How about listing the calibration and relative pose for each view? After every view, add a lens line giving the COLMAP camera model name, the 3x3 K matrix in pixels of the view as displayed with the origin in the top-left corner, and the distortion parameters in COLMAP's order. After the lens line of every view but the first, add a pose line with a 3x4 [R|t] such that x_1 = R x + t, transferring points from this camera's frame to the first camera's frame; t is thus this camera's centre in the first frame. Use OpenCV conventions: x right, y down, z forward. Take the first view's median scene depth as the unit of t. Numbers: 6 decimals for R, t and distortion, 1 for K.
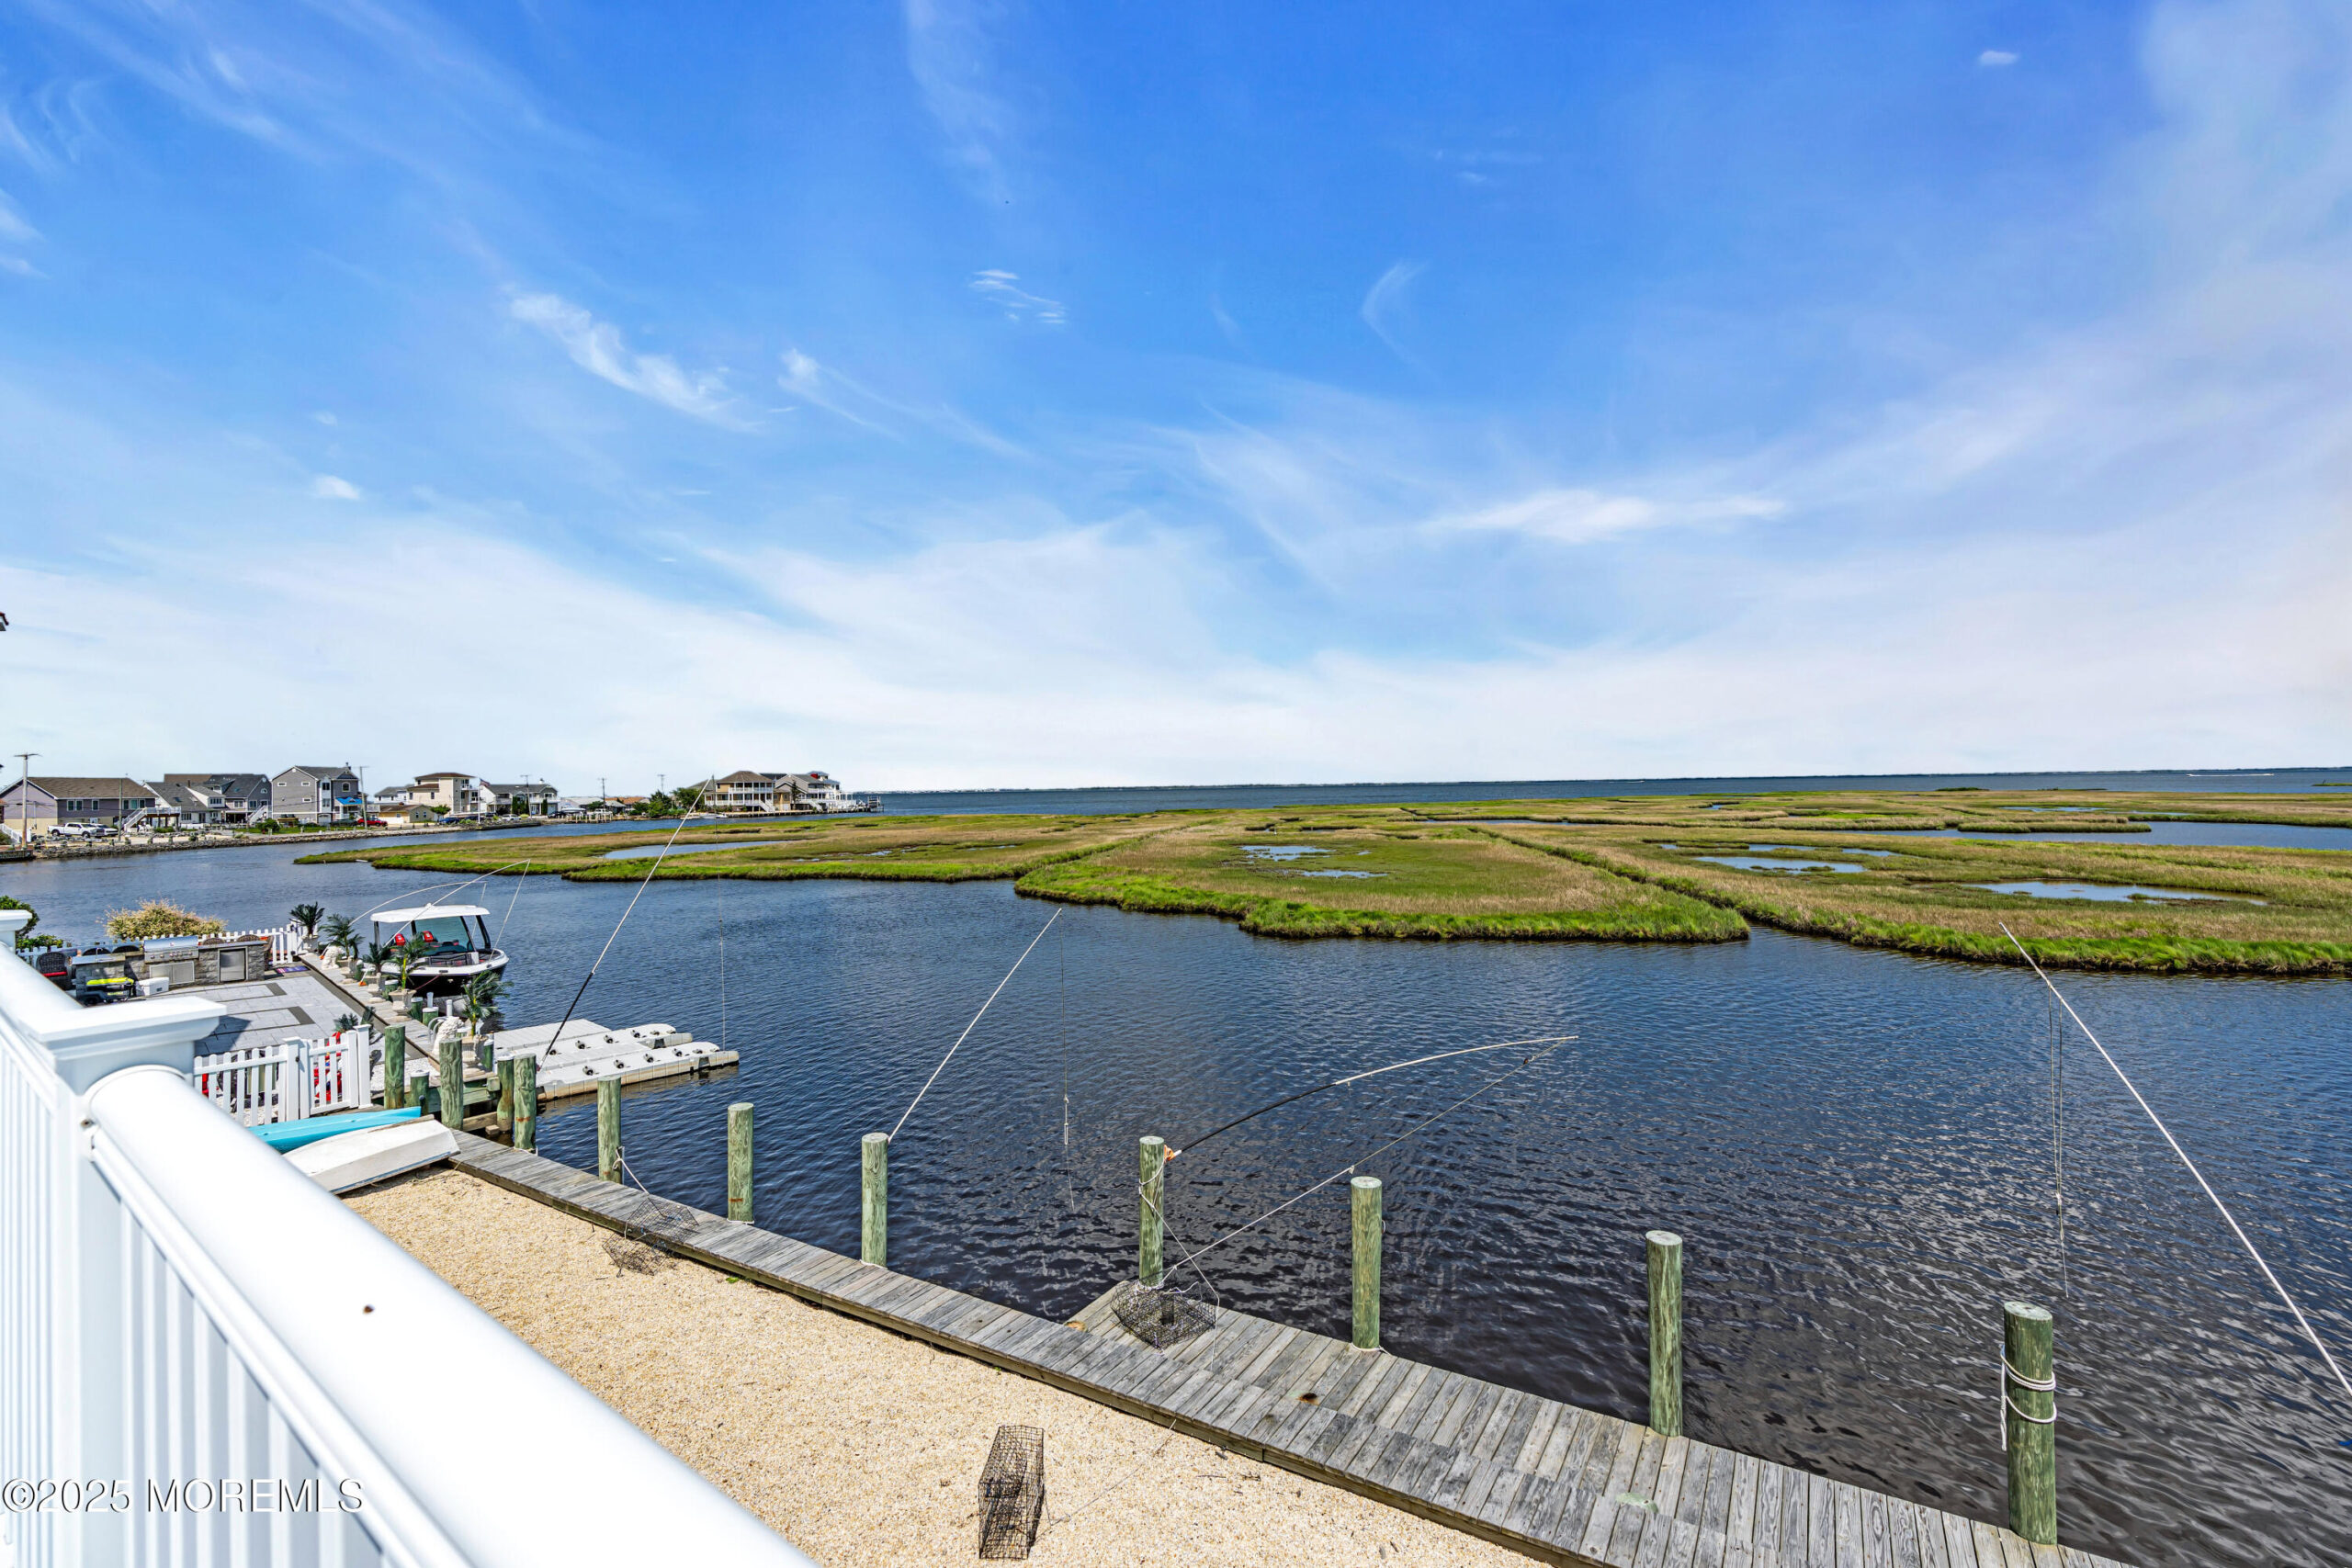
lens RADIAL K [[1052.5, 0, 1168.0], [0, 1052.5, 784.1], [0, 0, 1]] dist [-0.010443, 0.003357]
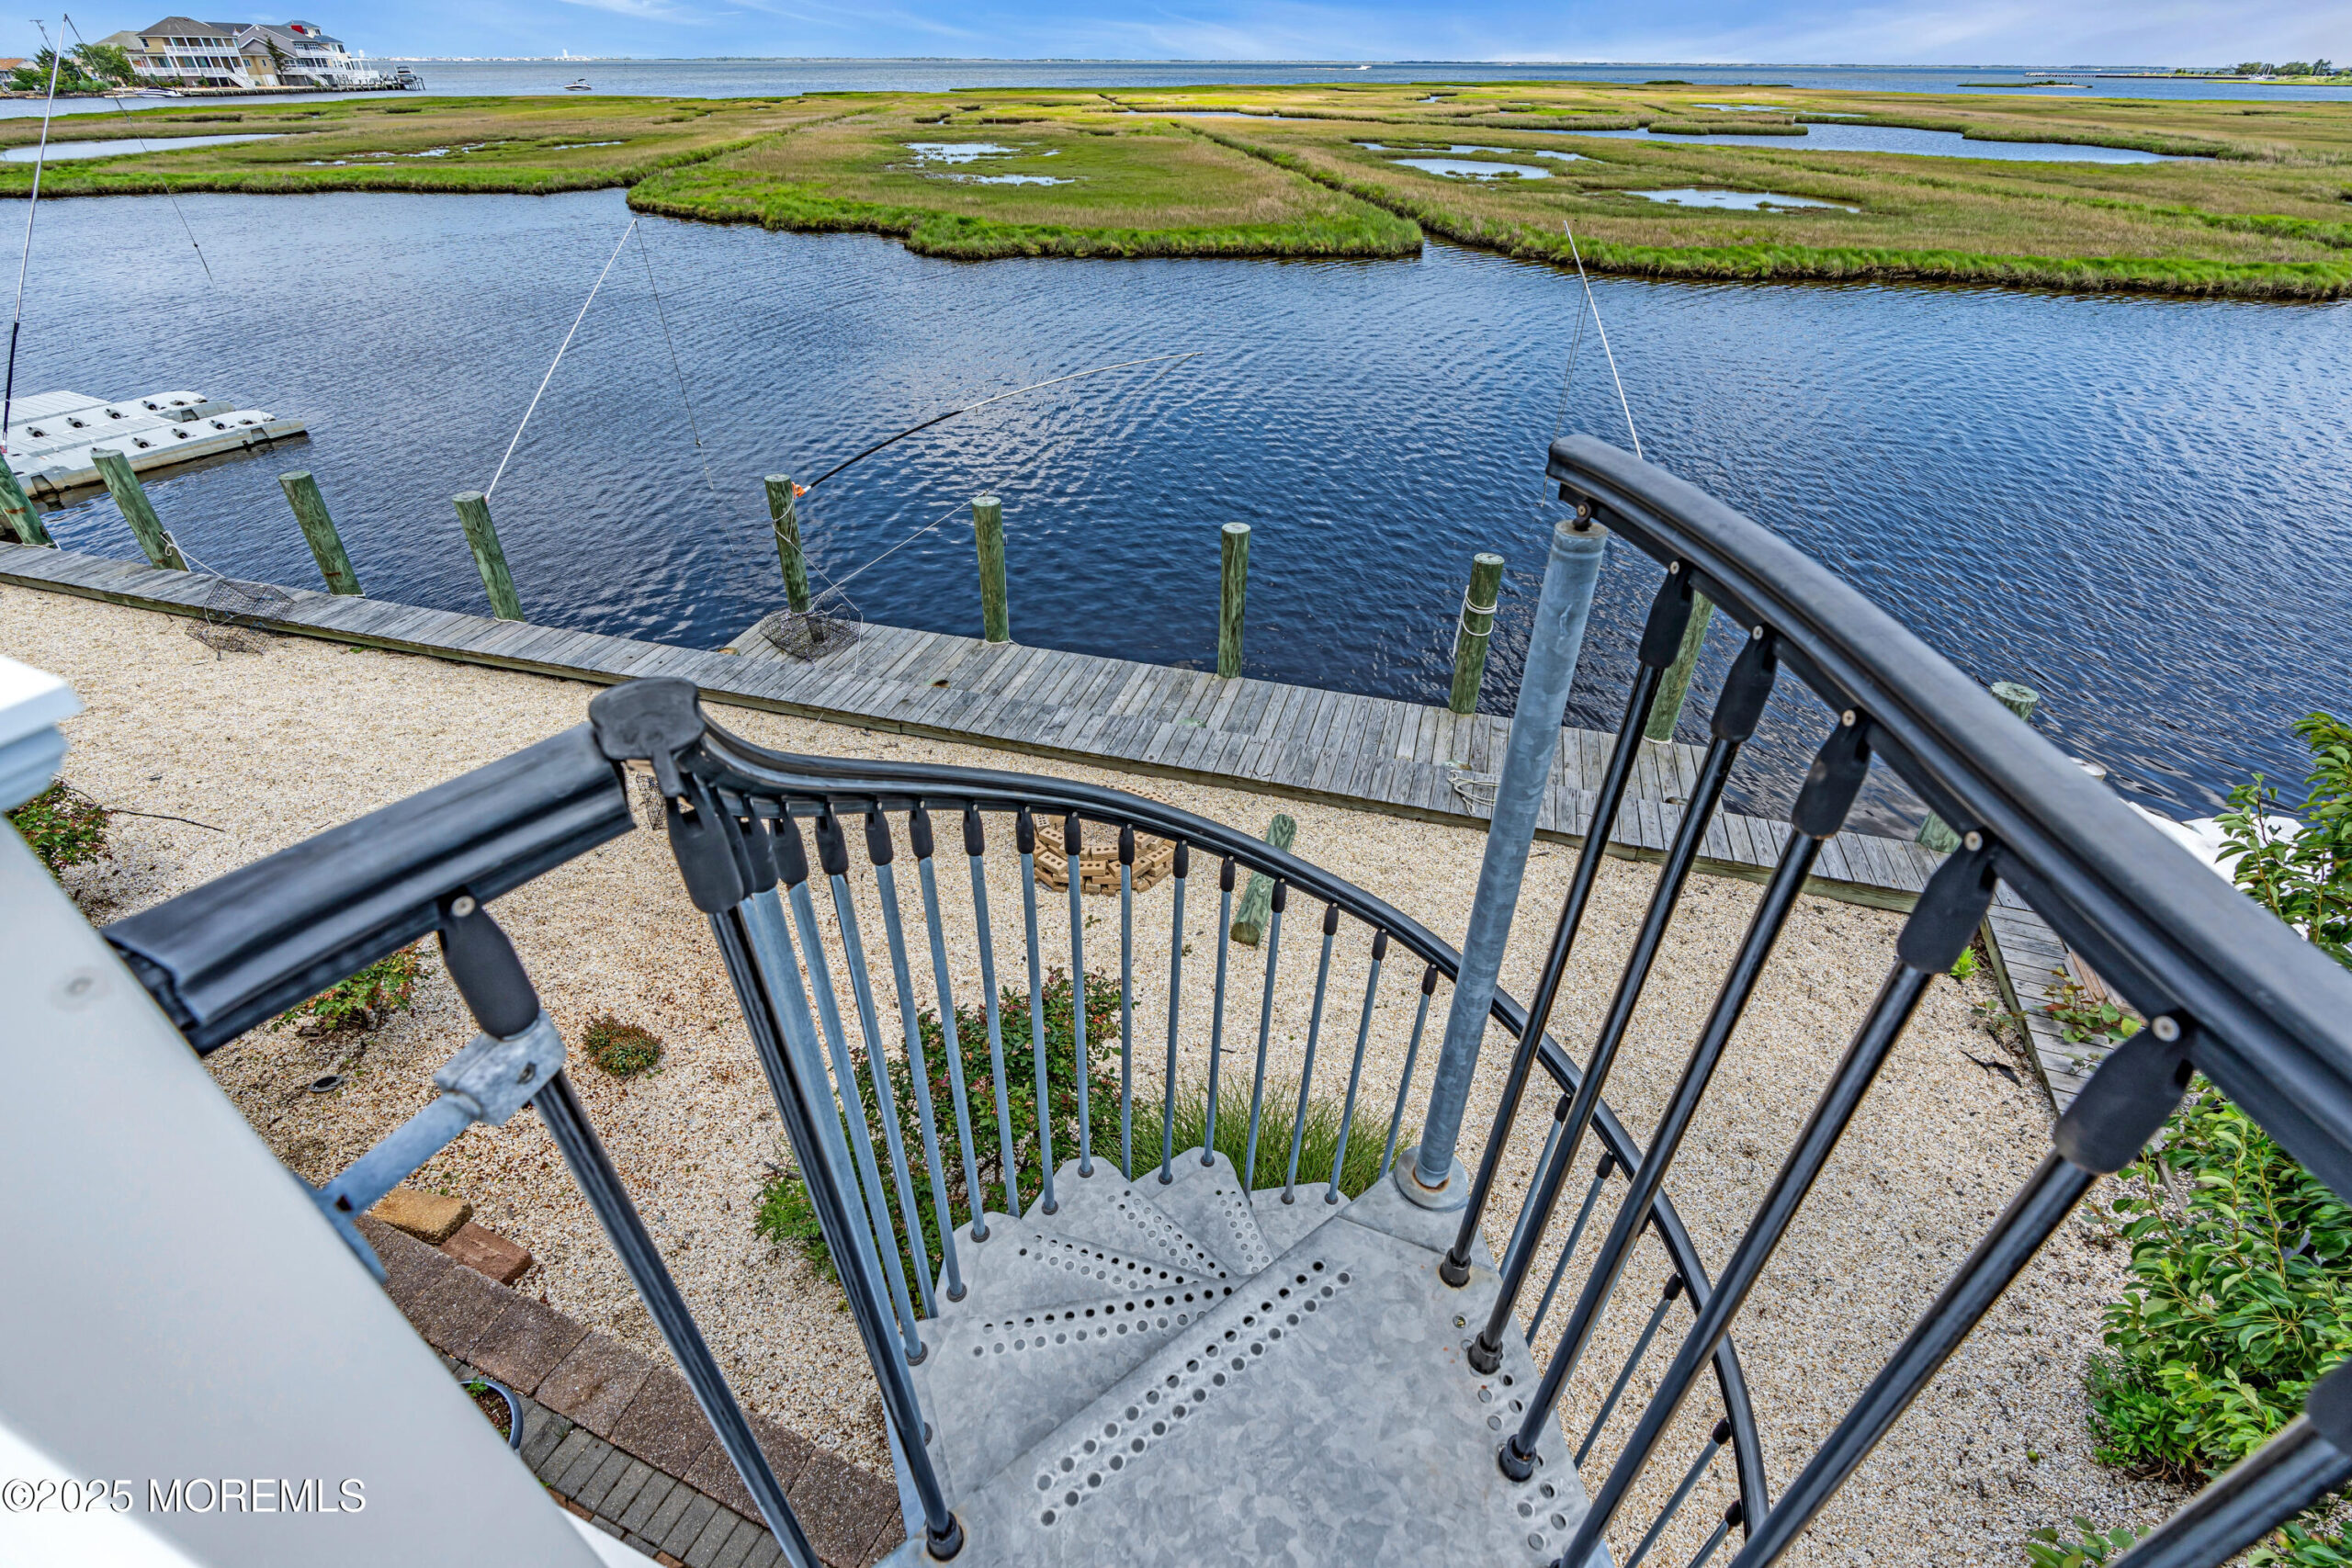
lens RADIAL K [[1052.5, 0, 1168.0], [0, 1052.5, 784.1], [0, 0, 1]] dist [-0.010443, 0.003357]
pose [[0.963914, -0.133913, 0.230079, 0.018232], [-0.020988, 0.823350, 0.567146, 0.001740], [-0.265384, -0.551509, 0.790828, -0.010418]]
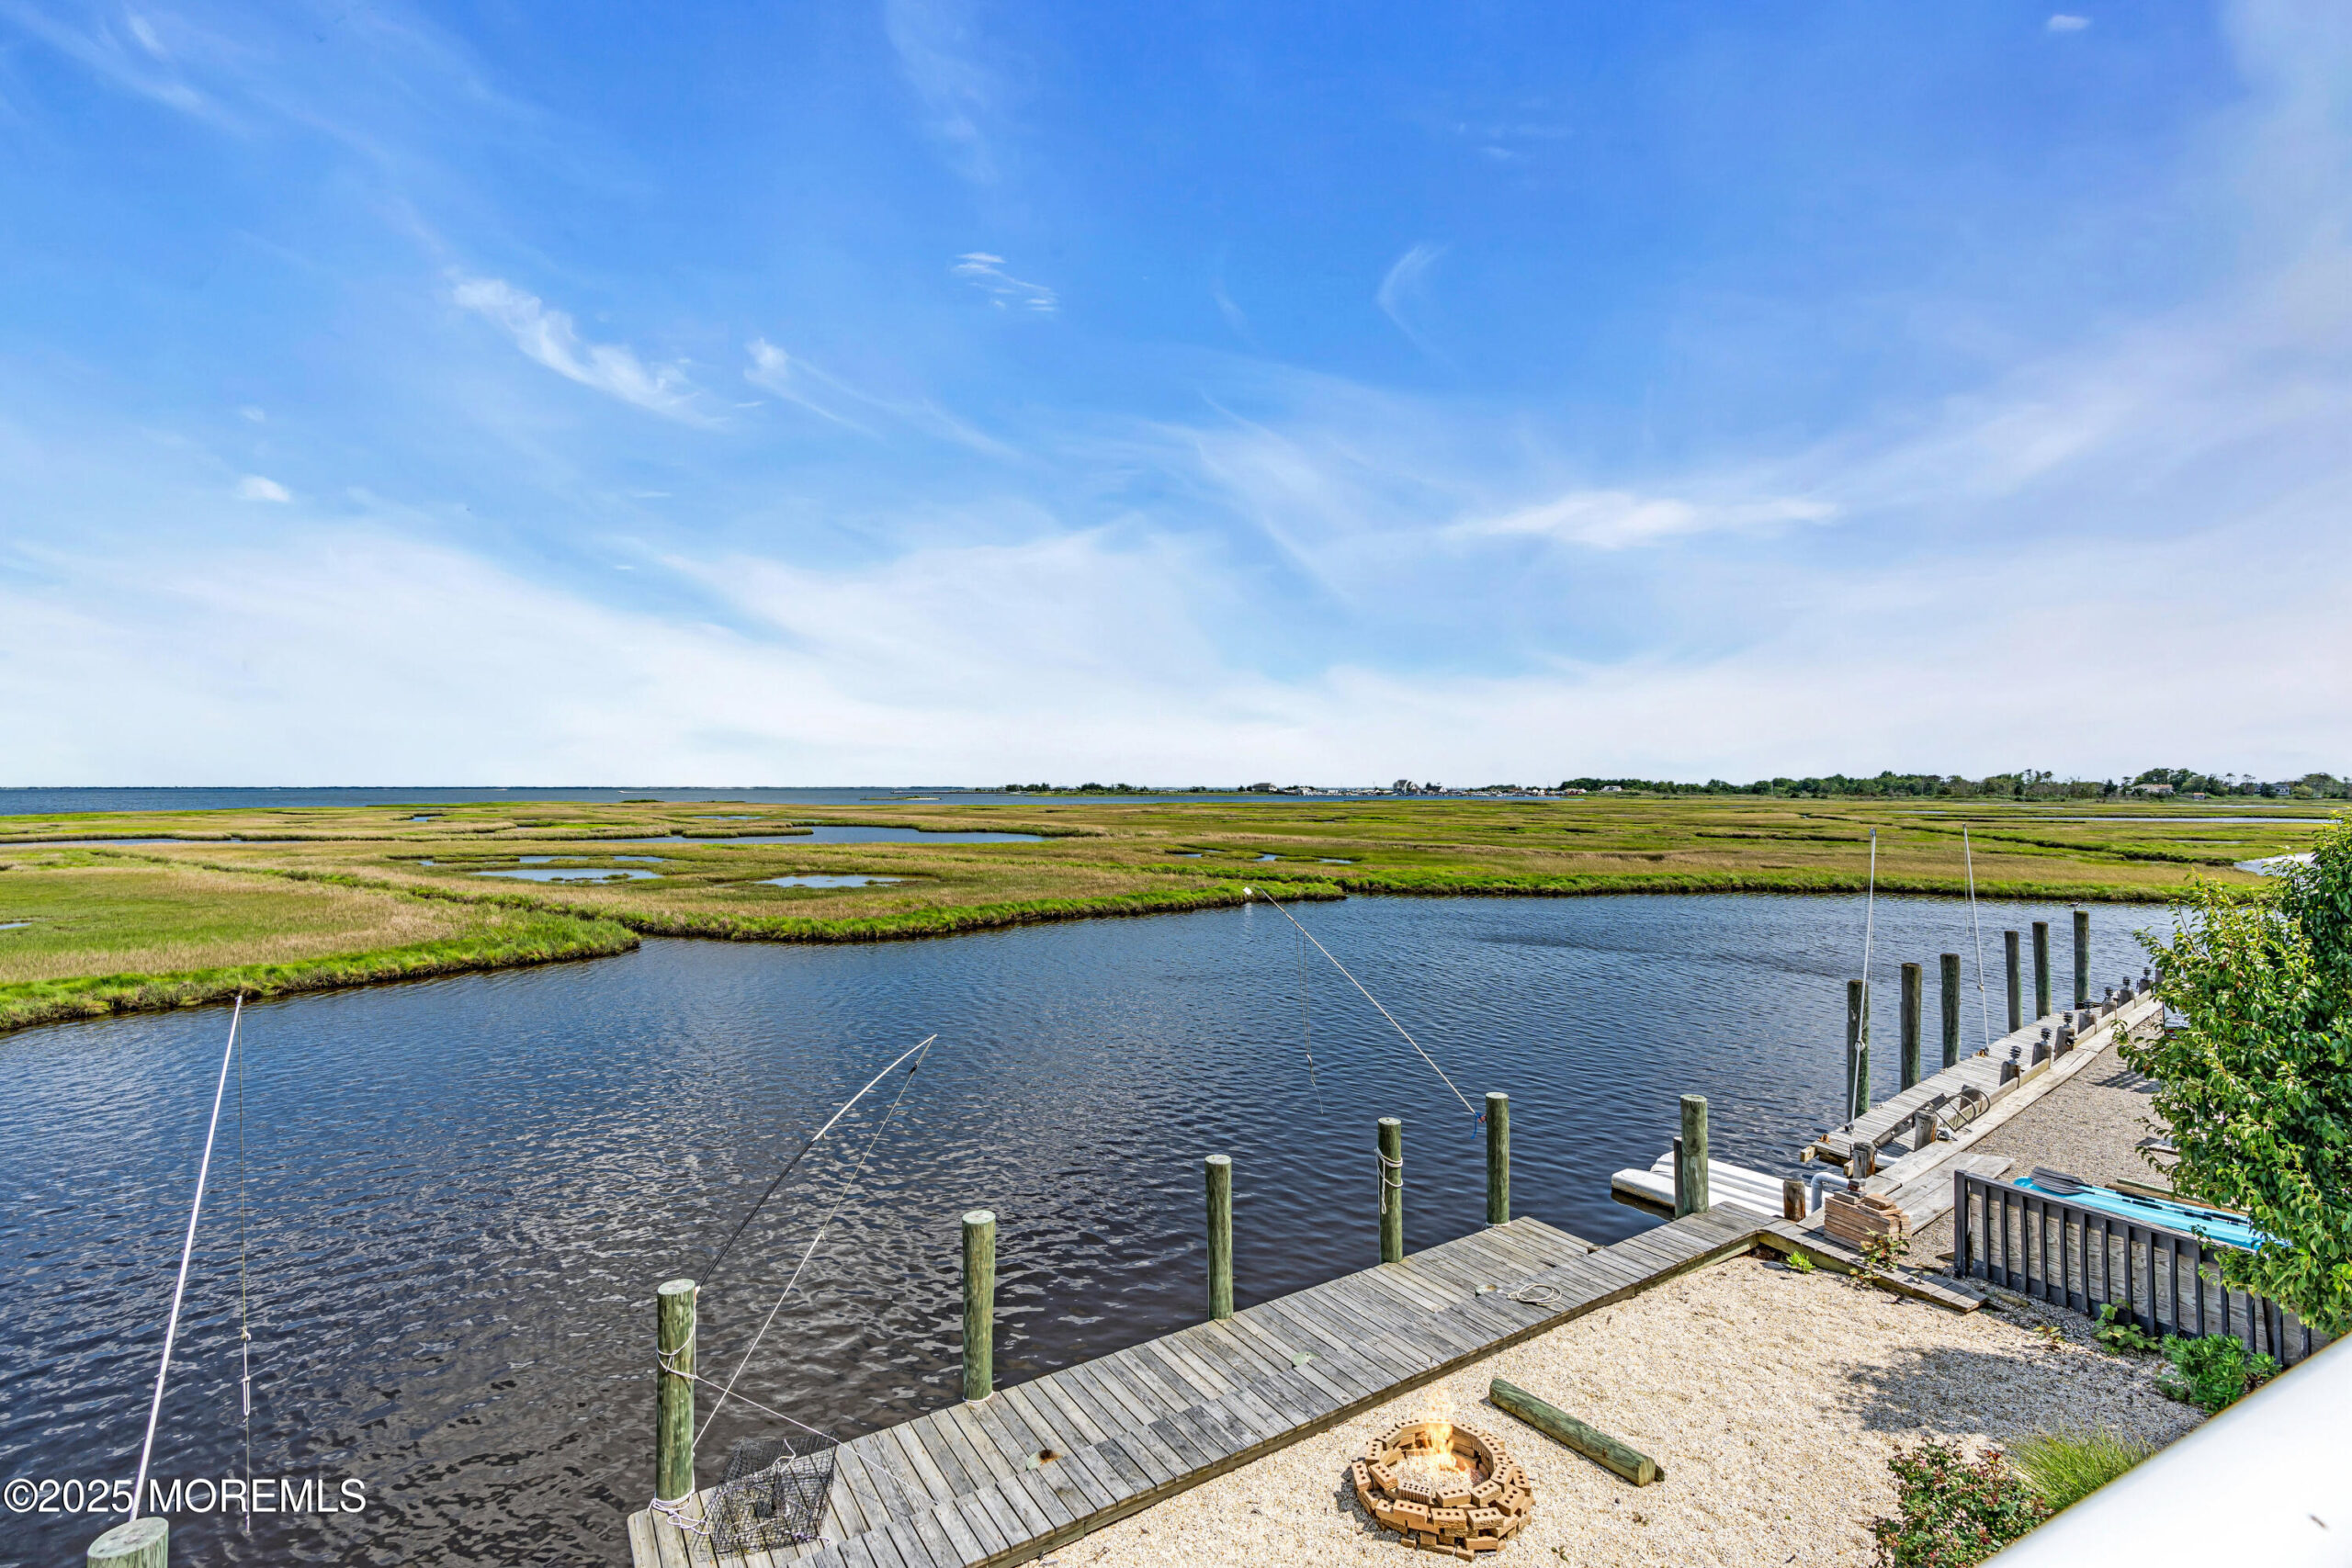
lens RADIAL K [[1049.4, 0, 1172.6], [0, 1049.4, 780.5], [0, 0, 1]] dist [-0.012278, 0.005577]
pose [[0.426302, 0.022564, 0.904300, -0.128473], [-0.009734, 0.999745, -0.020356, 0.002578], [-0.904529, -0.000124, 0.426413, 0.100071]]
